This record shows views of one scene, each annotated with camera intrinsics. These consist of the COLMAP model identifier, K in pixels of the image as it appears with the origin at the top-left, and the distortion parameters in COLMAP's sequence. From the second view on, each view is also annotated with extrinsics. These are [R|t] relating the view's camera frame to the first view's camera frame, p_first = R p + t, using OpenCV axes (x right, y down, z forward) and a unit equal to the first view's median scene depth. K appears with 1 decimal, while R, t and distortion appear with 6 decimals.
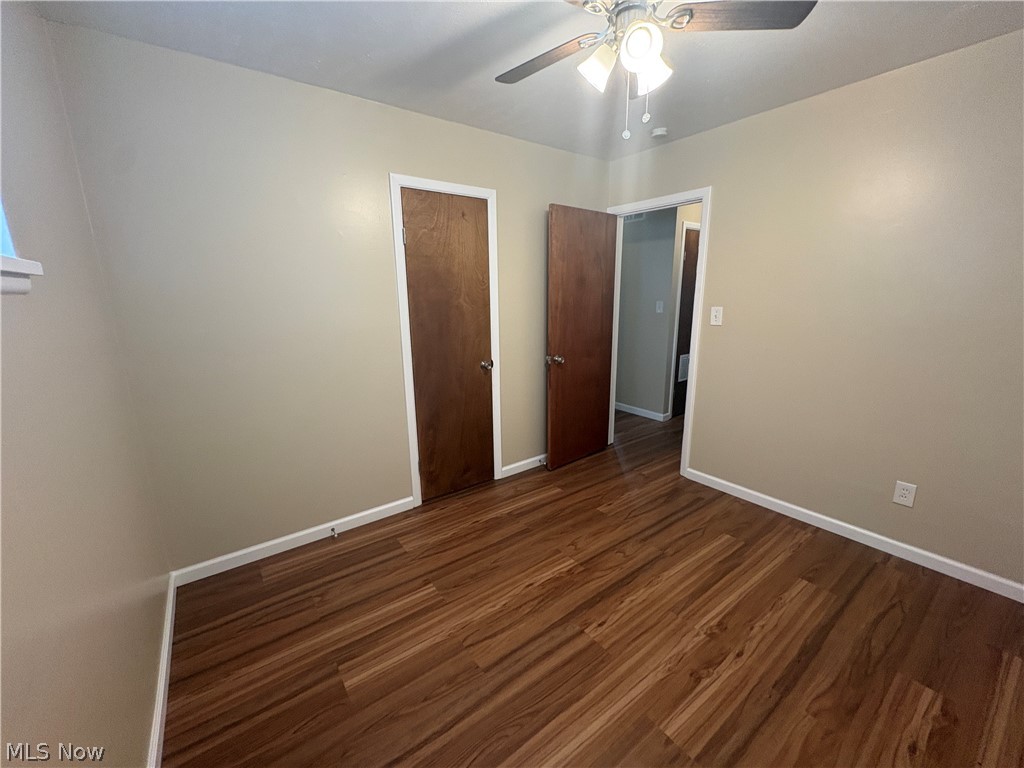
lens RADIAL K [[408.2, 0, 511.1], [0, 408.2, 384.9], [0, 0, 1]] dist [0.000561, 0.000085]
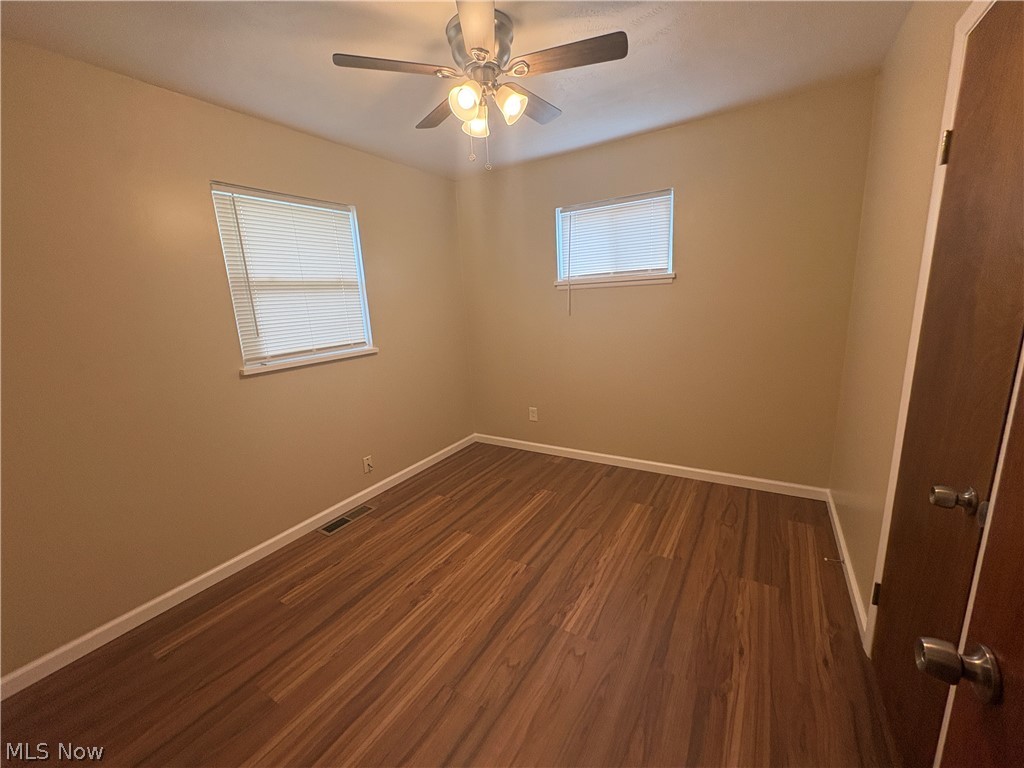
lens RADIAL K [[408.2, 0, 511.1], [0, 408.2, 384.9], [0, 0, 1]] dist [0.000561, 0.000085]
pose [[-0.925181, 0.142096, -0.351922, 0.558227], [-0.019183, 0.908572, 0.417287, -0.398453], [0.379041, 0.392817, -0.837868, 1.728960]]
